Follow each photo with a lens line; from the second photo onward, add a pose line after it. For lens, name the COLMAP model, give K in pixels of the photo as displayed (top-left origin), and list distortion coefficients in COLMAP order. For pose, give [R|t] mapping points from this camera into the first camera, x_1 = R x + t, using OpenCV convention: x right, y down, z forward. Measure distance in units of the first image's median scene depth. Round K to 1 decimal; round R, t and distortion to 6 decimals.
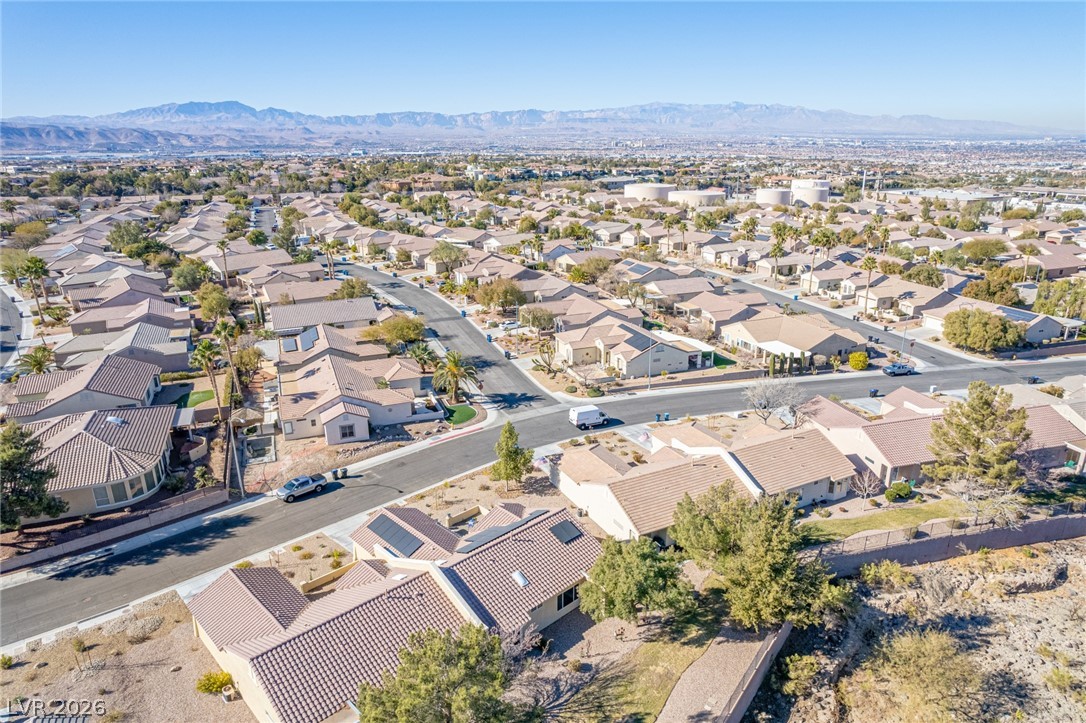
lens RADIAL K [[700.9, 0, 549.9], [0, 700.9, 358.7], [0, 0, 1]] dist [-0.073939, 0.066696]
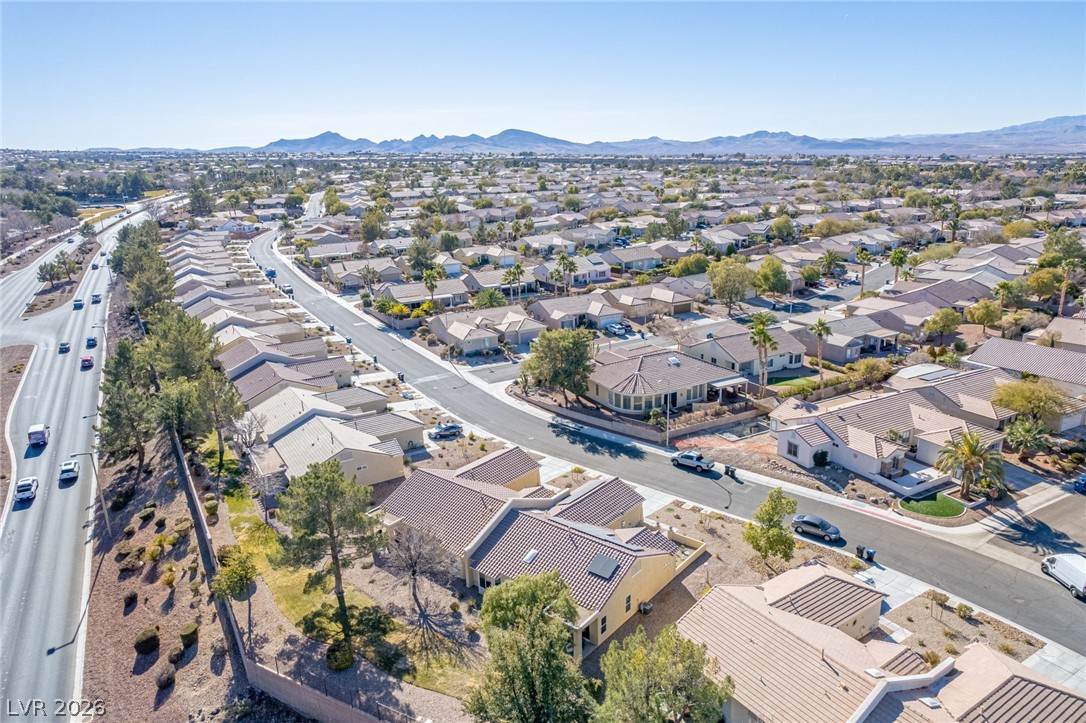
lens RADIAL K [[708.0, 0, 543.0], [0, 708.0, 361.5], [0, 0, 1]] dist [-0.022864, -0.002363]
pose [[0.107516, 0.281047, -0.953652, 0.577542], [-0.277915, 0.929470, 0.242588, -0.152206], [0.954570, 0.238953, 0.178040, 0.457798]]
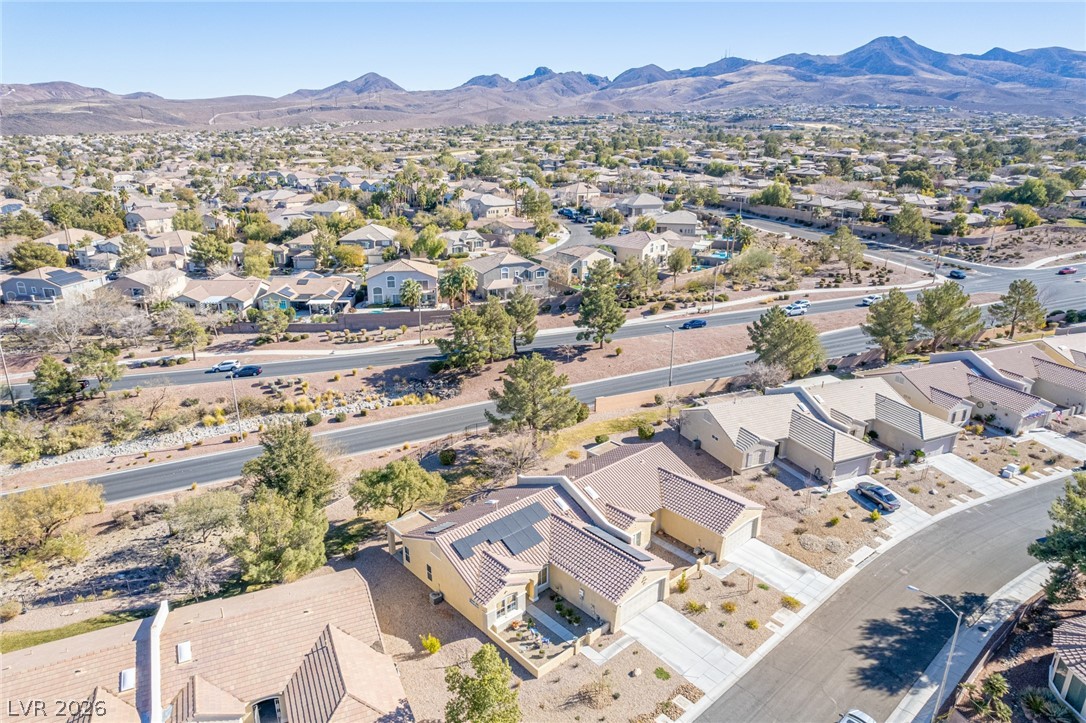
lens RADIAL K [[706.7, 0, 552.8], [0, 706.7, 359.7], [0, 0, 1]] dist [-0.071514, 0.068583]
pose [[-0.999750, -0.008364, 0.020748, -0.104215], [0.005665, 0.802568, 0.596534, -0.362329], [-0.021641, 0.596502, -0.802319, 1.112456]]
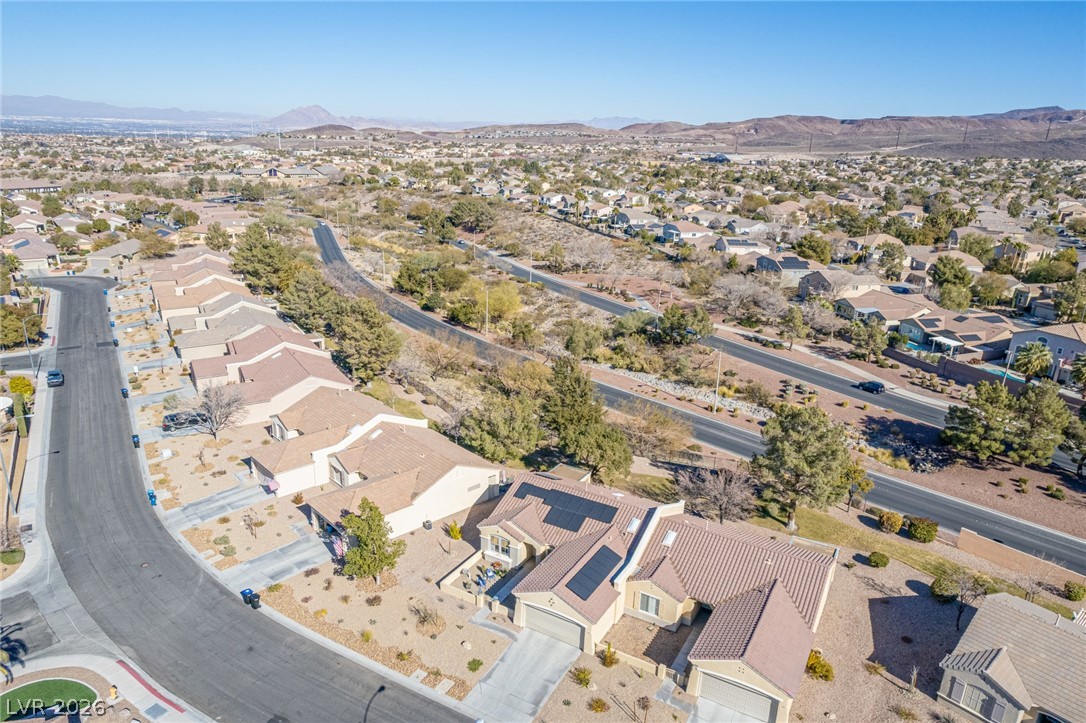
lens RADIAL K [[734.2, 0, 544.5], [0, 734.2, 365.0], [0, 0, 1]] dist [-0.075153, 0.073440]
pose [[-0.282650, -0.303279, 0.910017, -0.663798], [0.265912, 0.886746, 0.378116, -0.238878], [-0.921629, 0.348859, -0.169993, 0.768282]]
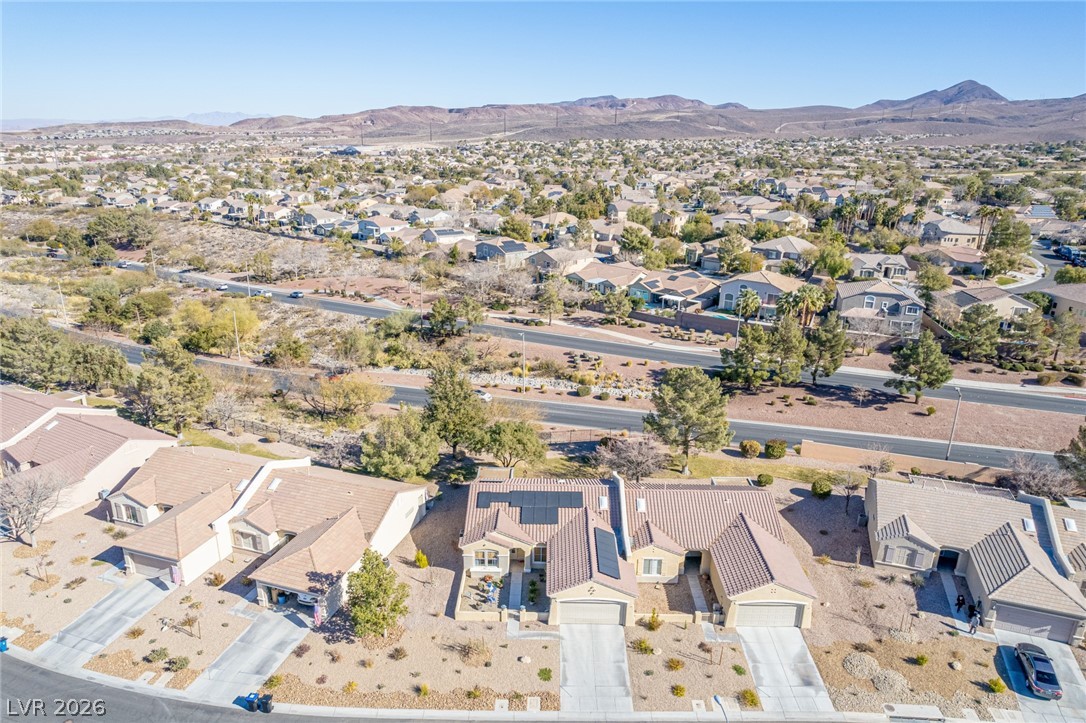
lens RADIAL K [[719.5, 0, 548.3], [0, 719.5, 366.9], [0, 0, 1]] dist [-0.068969, 0.063107]
pose [[-0.716199, -0.227857, 0.659652, -0.513199], [0.204154, 0.835452, 0.510236, -0.321560], [-0.667369, 0.500101, -0.551832, 0.999509]]
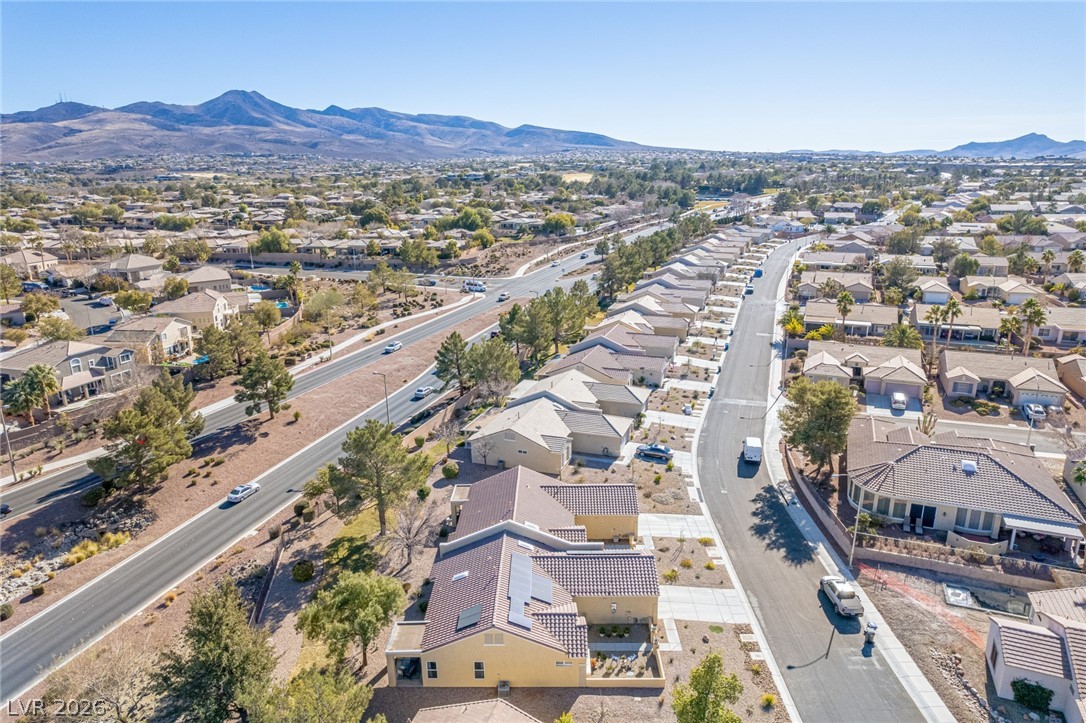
lens RADIAL K [[691.0, 0, 549.2], [0, 691.0, 363.9], [0, 0, 1]] dist [-0.071228, 0.068011]
pose [[-0.695788, 0.206728, -0.687853, 0.320553], [-0.208621, 0.858228, 0.468959, -0.301438], [0.687282, 0.469797, -0.554017, 0.937434]]
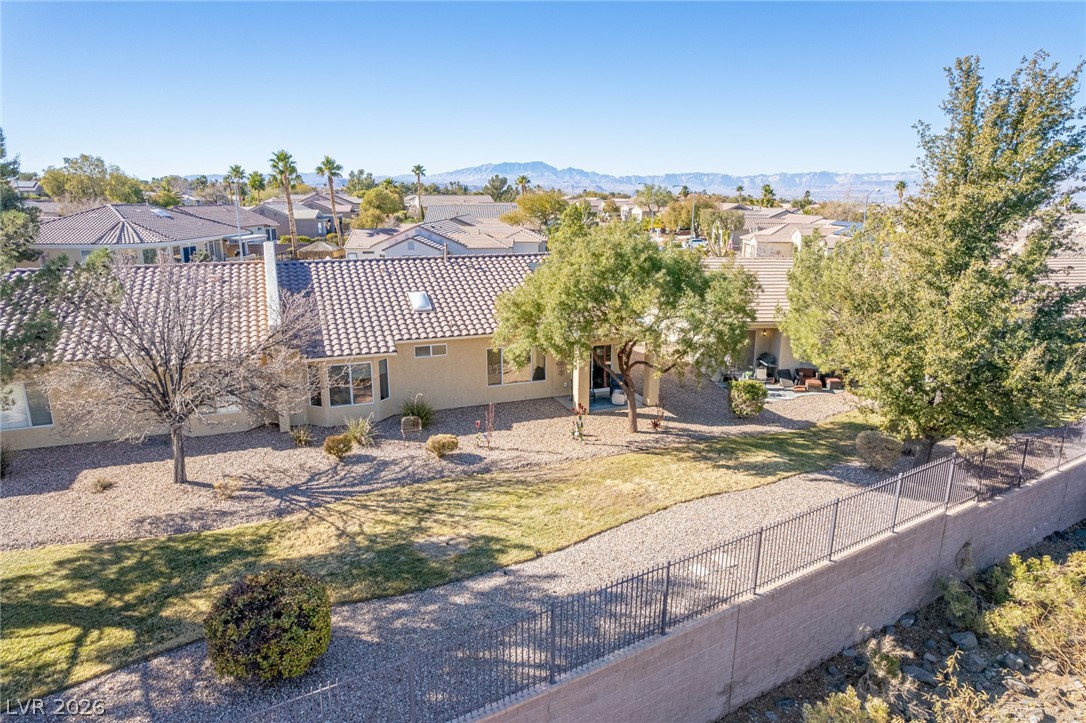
lens RADIAL K [[695.5, 0, 551.1], [0, 695.5, 363.5], [0, 0, 1]] dist [-0.076664, 0.060515]
pose [[0.924969, 0.101590, -0.366213, 0.144716], [-0.127614, 0.990686, -0.047500, 0.228856], [0.357977, 0.090670, 0.929318, 0.348626]]
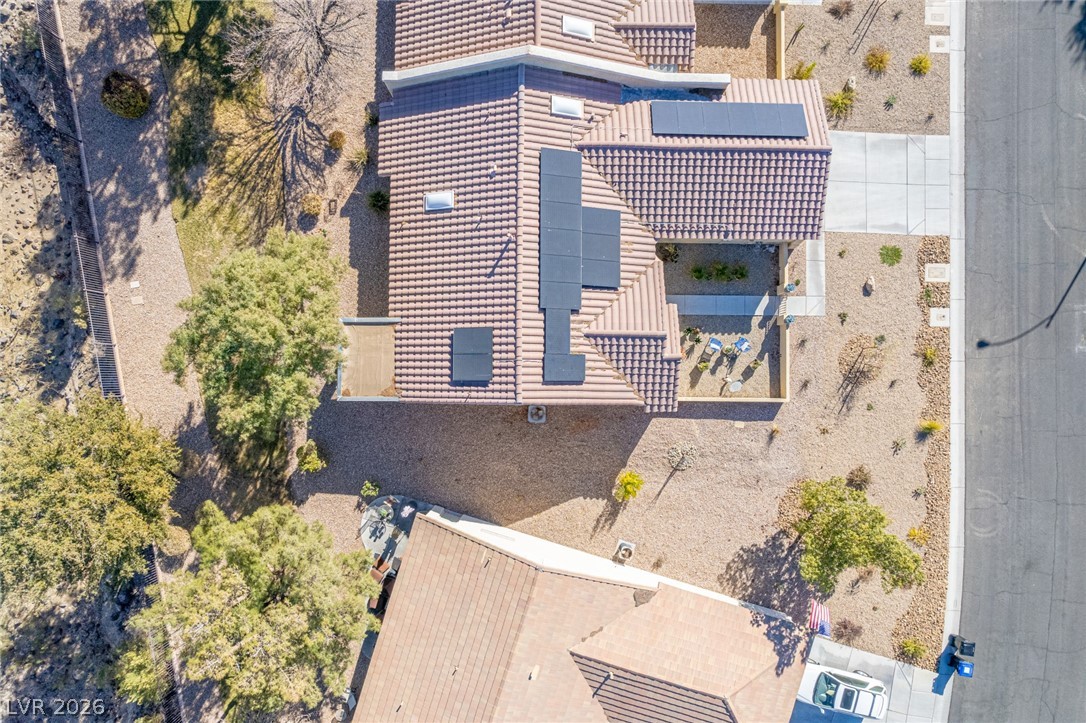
lens RADIAL K [[691.0, 0, 549.2], [0, 691.0, 363.9], [0, 0, 1]] dist [-0.071228, 0.068011]
pose [[-0.700027, 0.714031, -0.010991, -0.003965], [-0.215873, -0.196918, 0.956359, -0.146885], [0.680706, 0.671850, 0.291988, 0.606317]]
